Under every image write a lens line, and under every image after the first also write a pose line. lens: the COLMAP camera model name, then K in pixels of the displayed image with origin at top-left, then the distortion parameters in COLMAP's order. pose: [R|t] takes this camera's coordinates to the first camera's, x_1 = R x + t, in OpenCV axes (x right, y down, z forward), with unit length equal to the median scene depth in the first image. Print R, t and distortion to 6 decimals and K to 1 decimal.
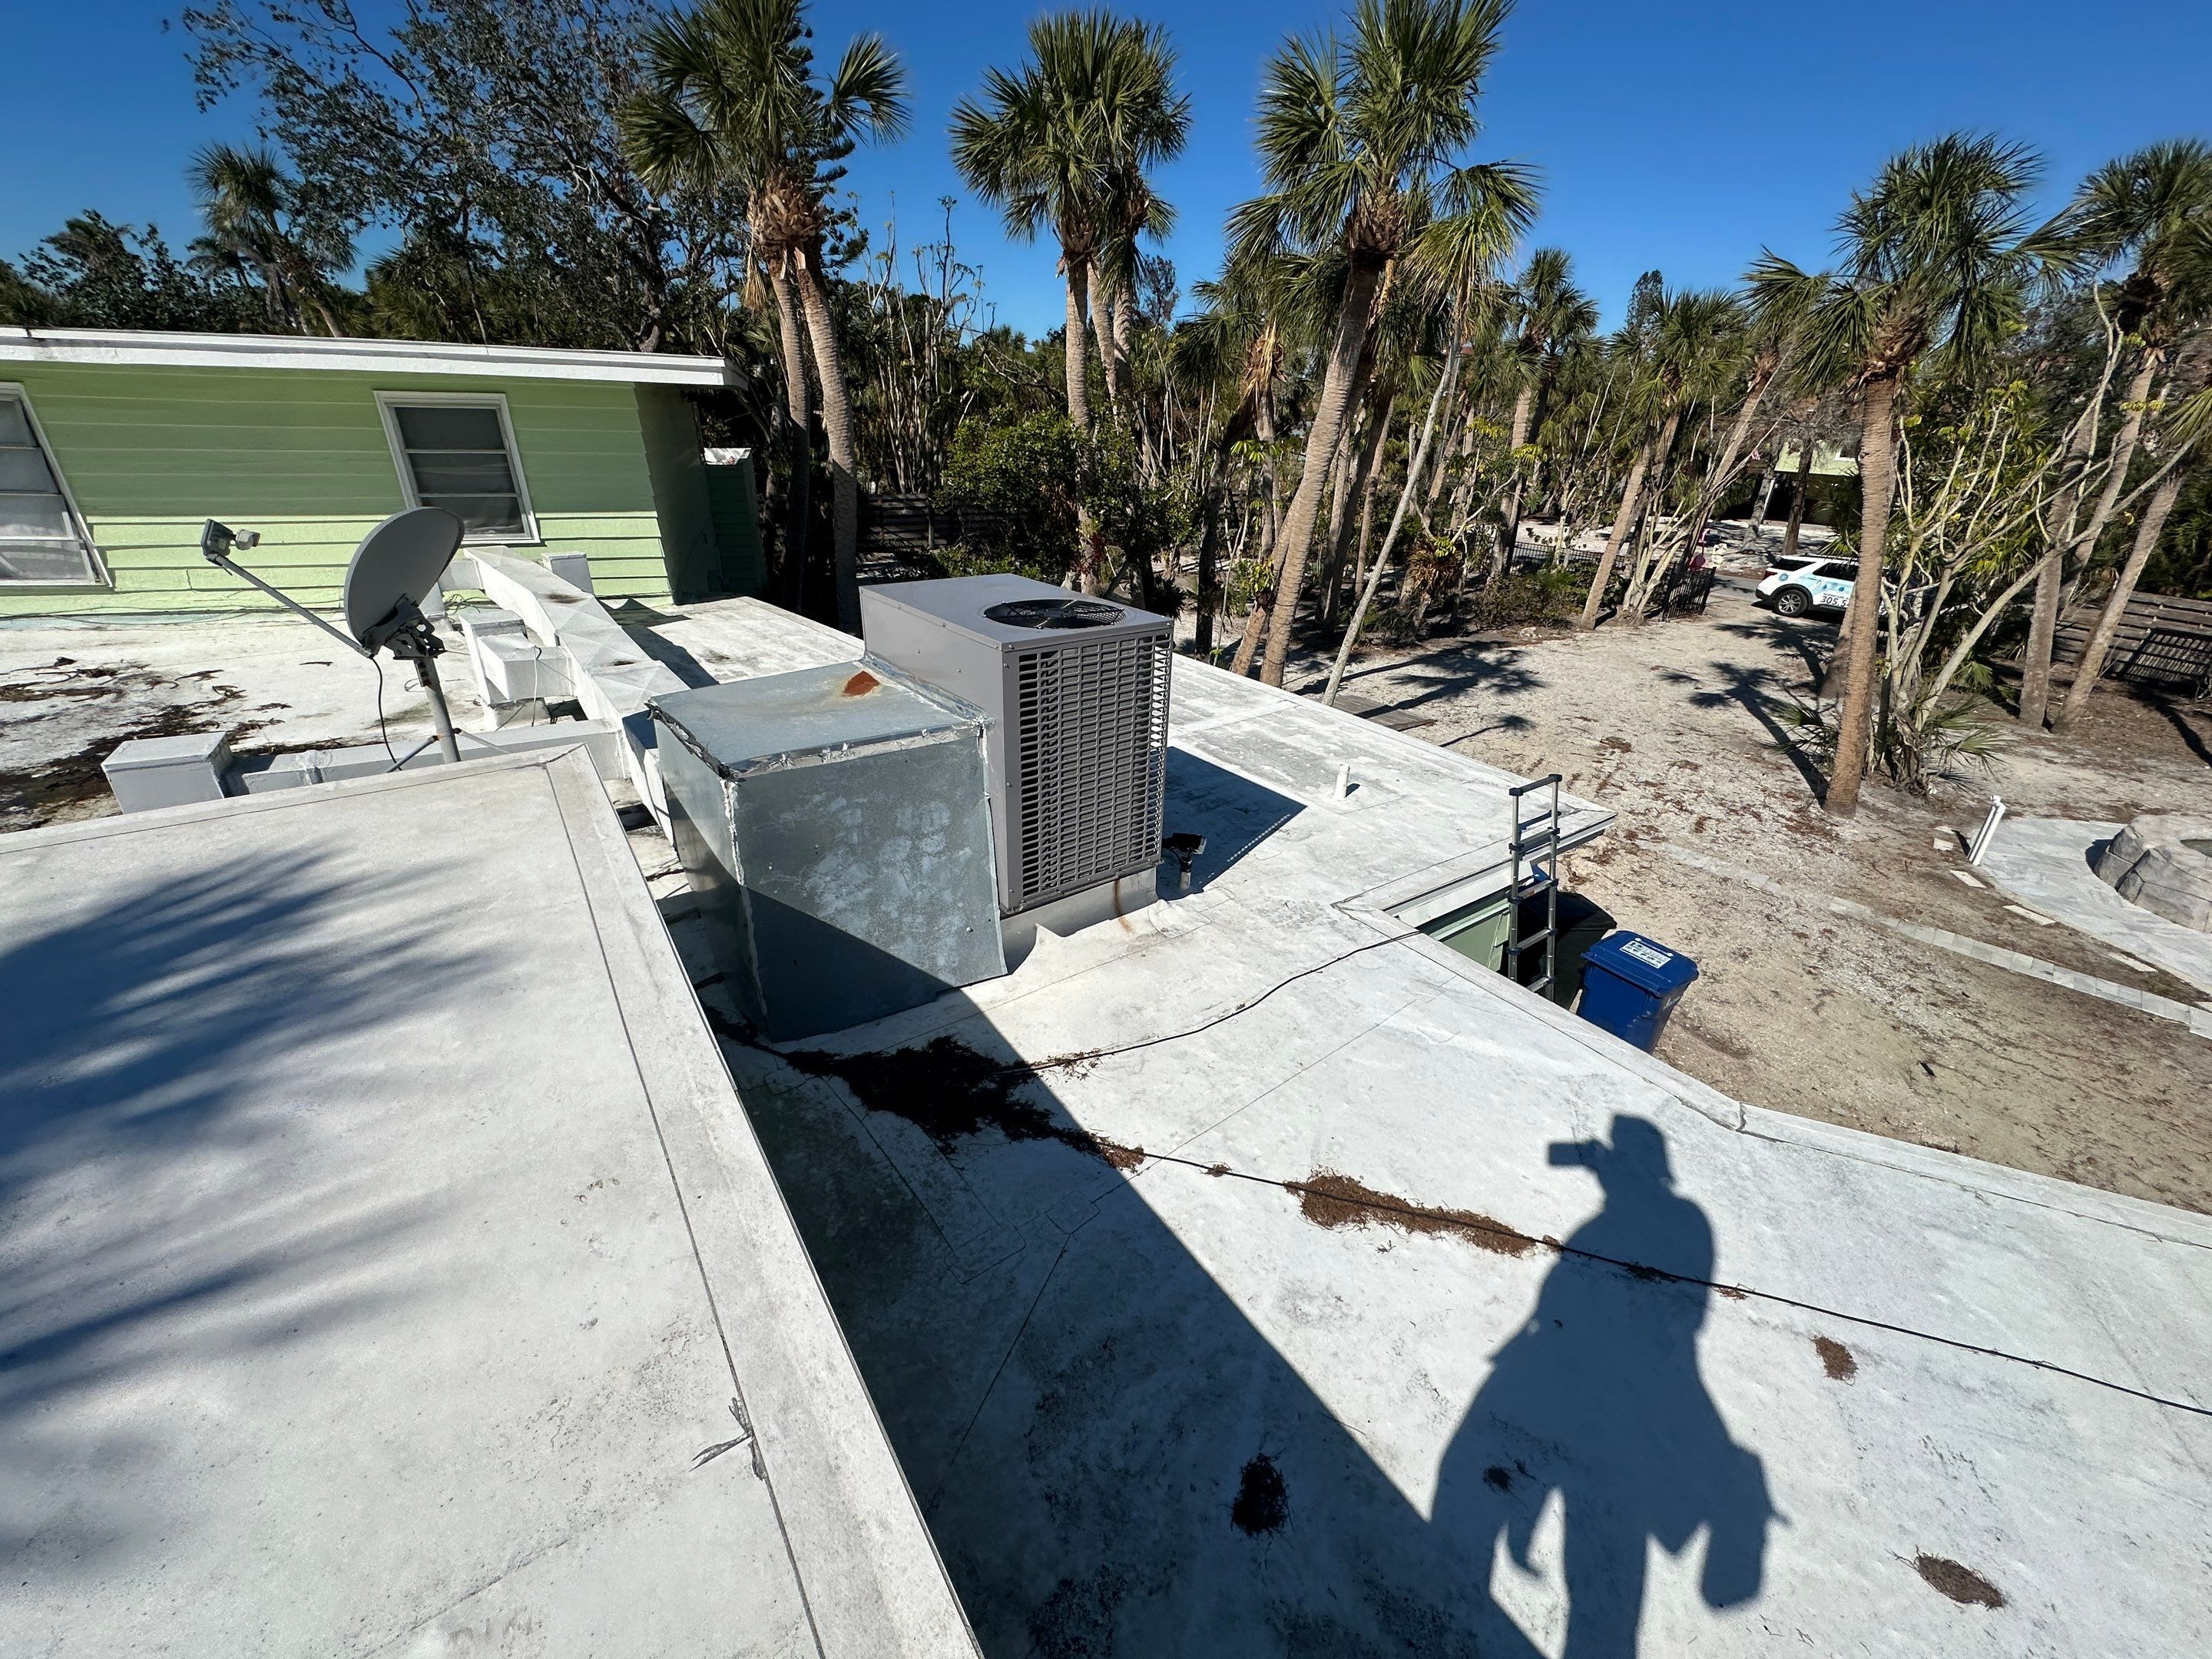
lens RADIAL K [[880.9, 0, 1107.6], [0, 880.9, 830.8], [0, 0, 1]] dist [-0.006449, 0.001228]
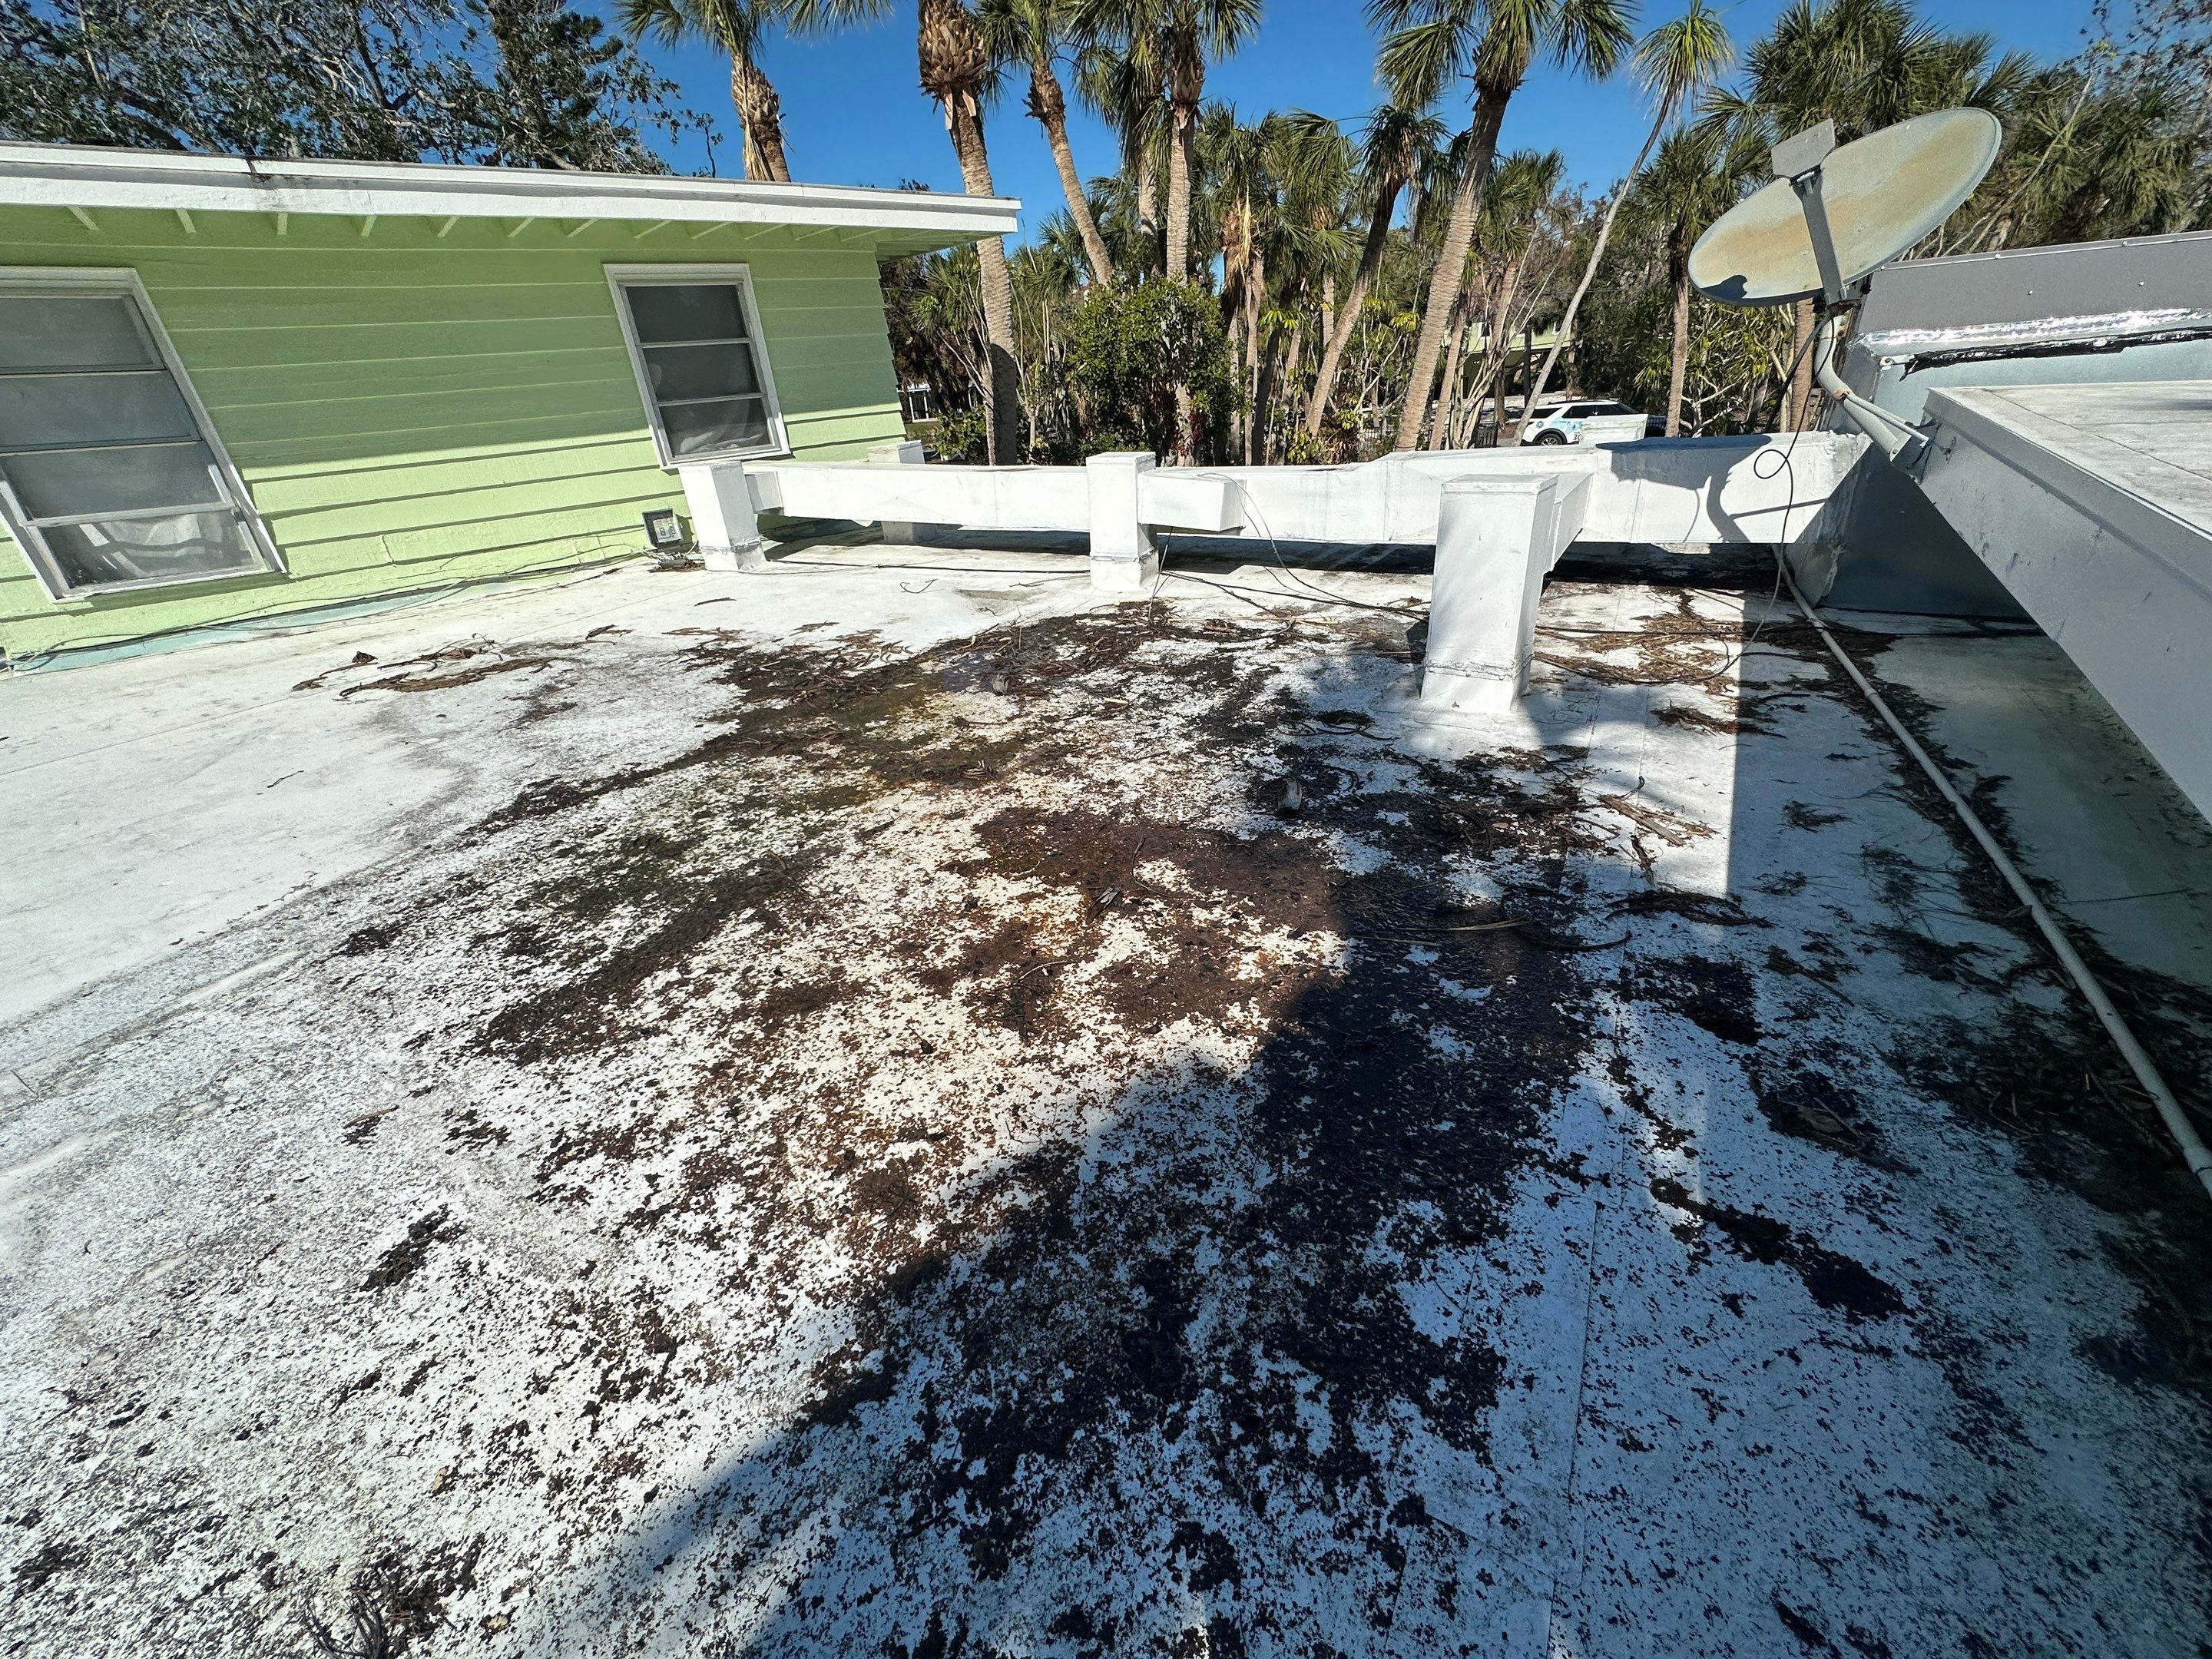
lens RADIAL K [[880.9, 0, 1108.5], [0, 880.9, 835.2], [0, 0, 1]] dist [-0.006449, 0.001228]
pose [[0.923257, -0.258808, 0.283928, -0.589519], [0.247336, 0.965929, 0.076199, 0.027604], [-0.293975, -0.000125, 0.955813, 0.097204]]
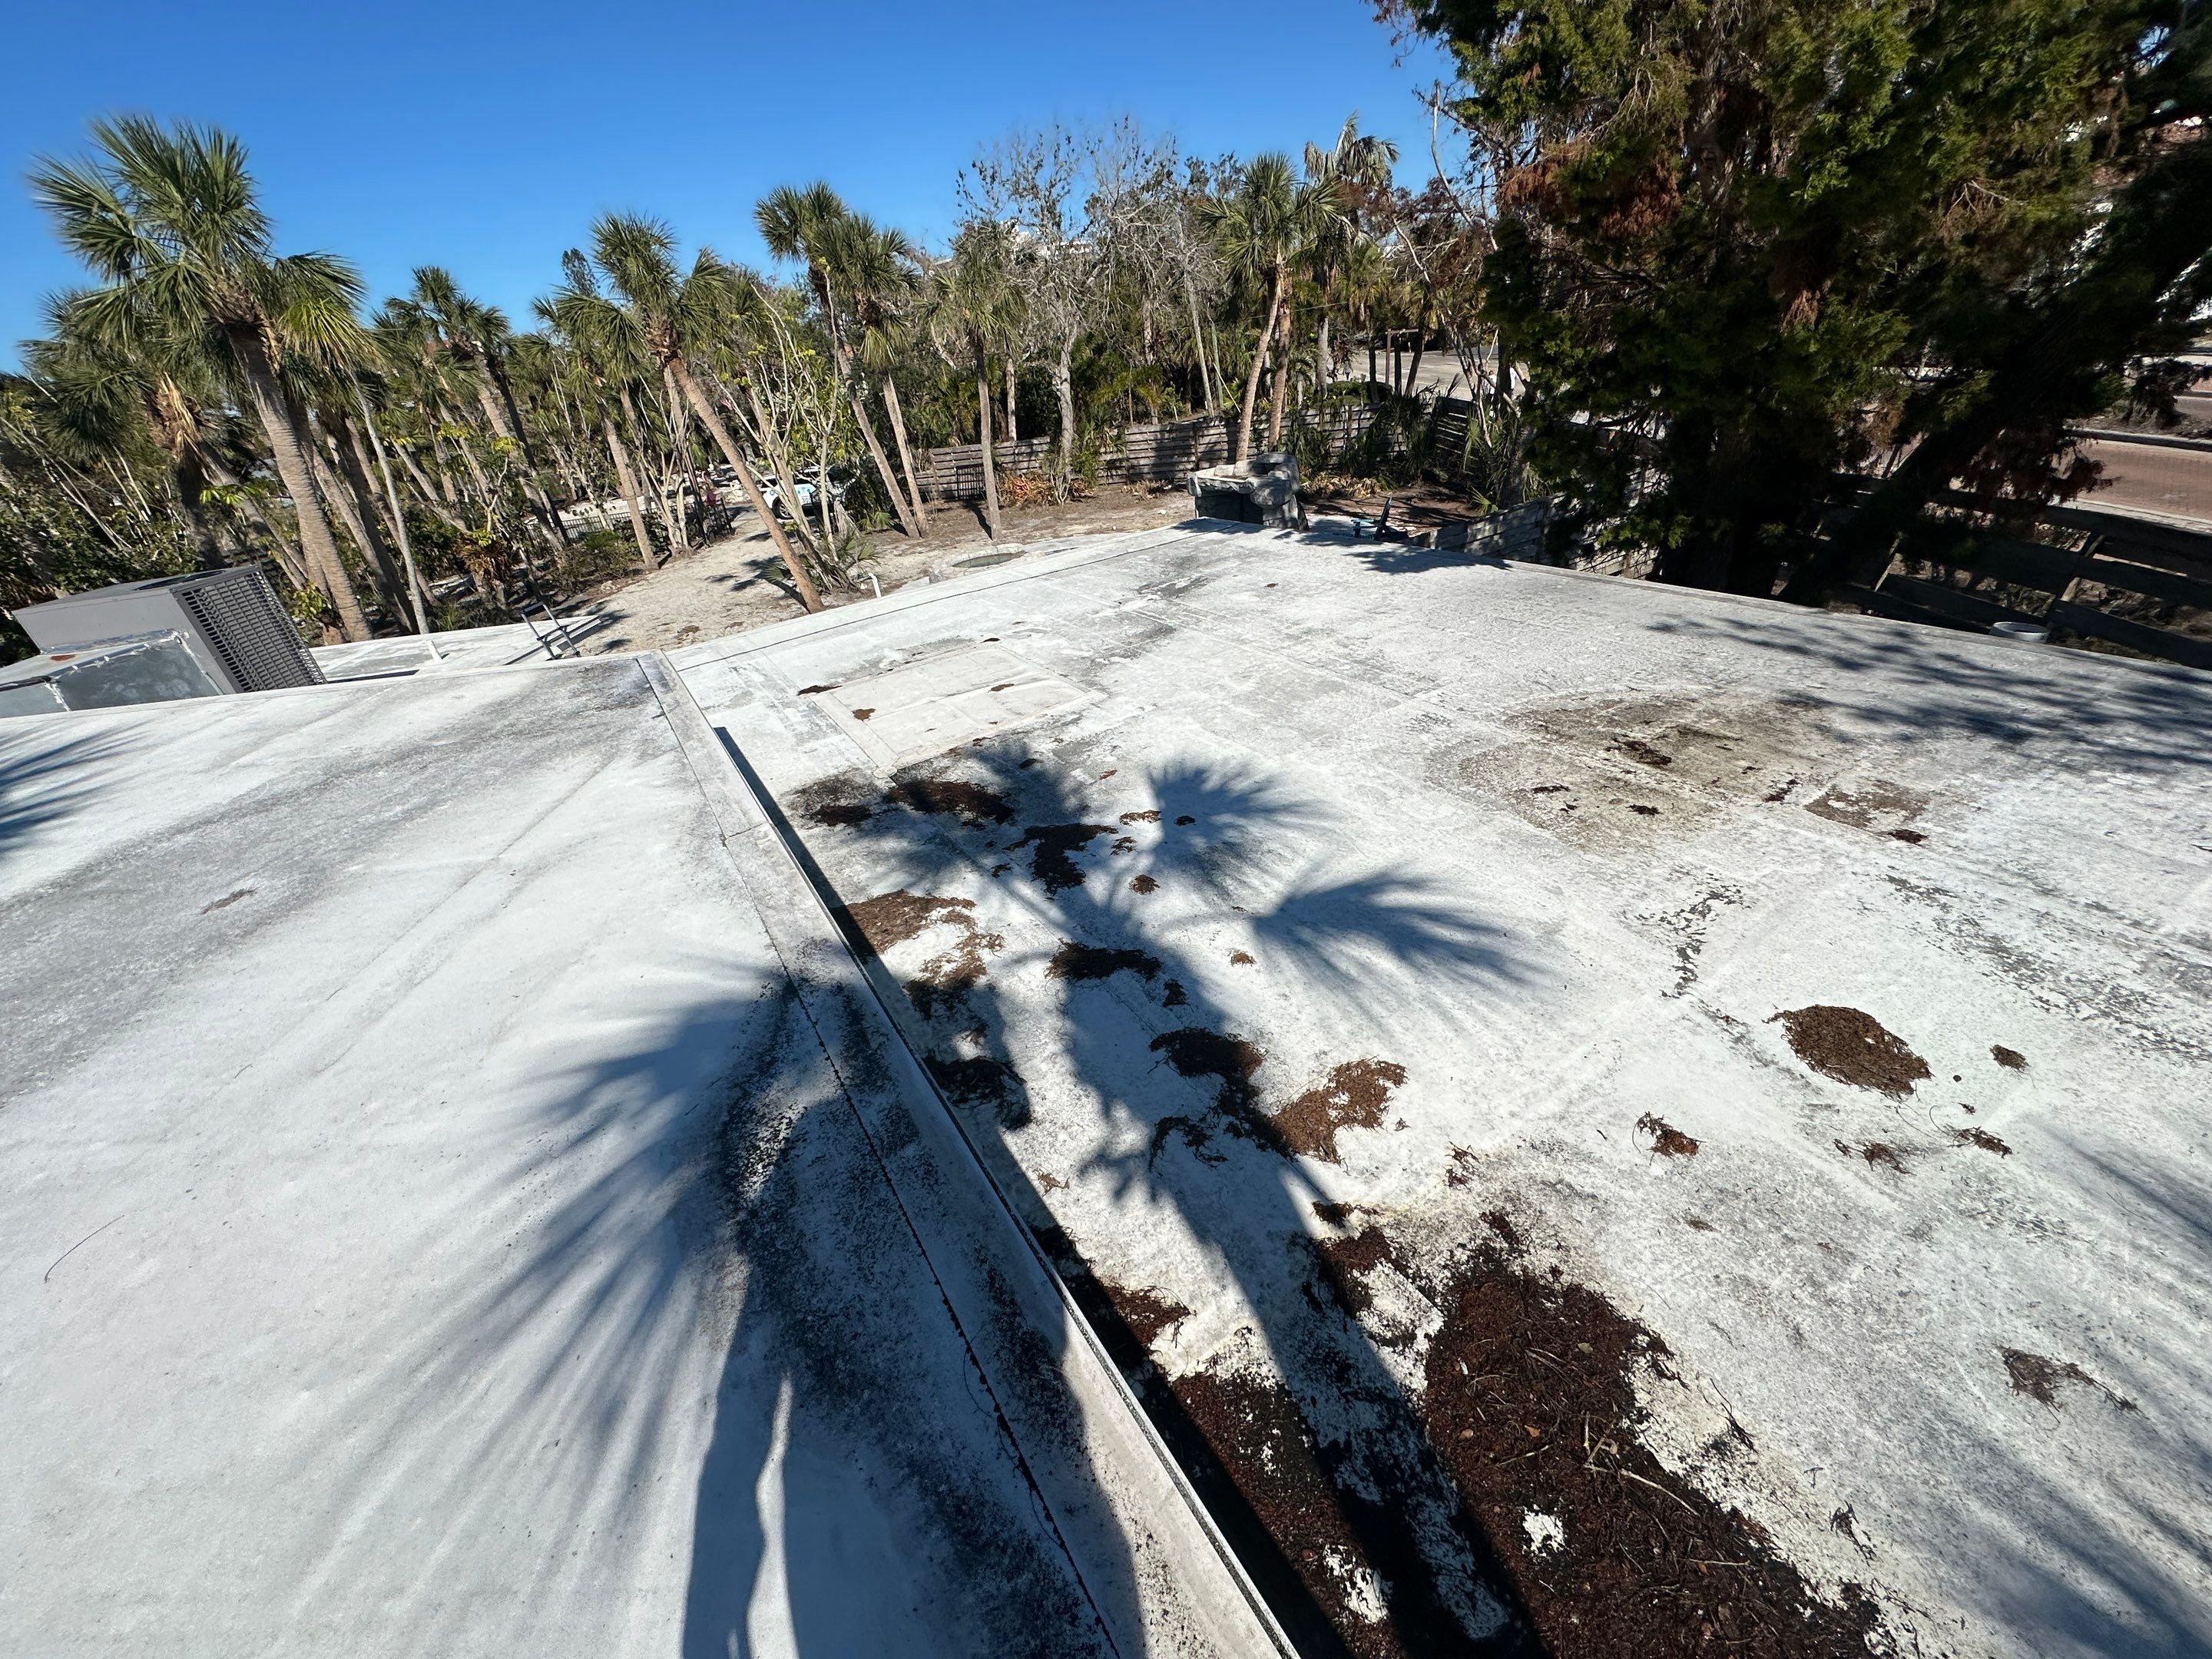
lens RADIAL K [[880.9, 0, 1106.7], [0, 880.9, 830.5], [0, 0, 1]] dist [-0.006449, 0.001228]
pose [[0.585302, -0.485669, 0.649267, -0.126230], [0.471145, 0.855415, 0.215145, 0.250483], [-0.659882, 0.179974, 0.729497, -0.537680]]
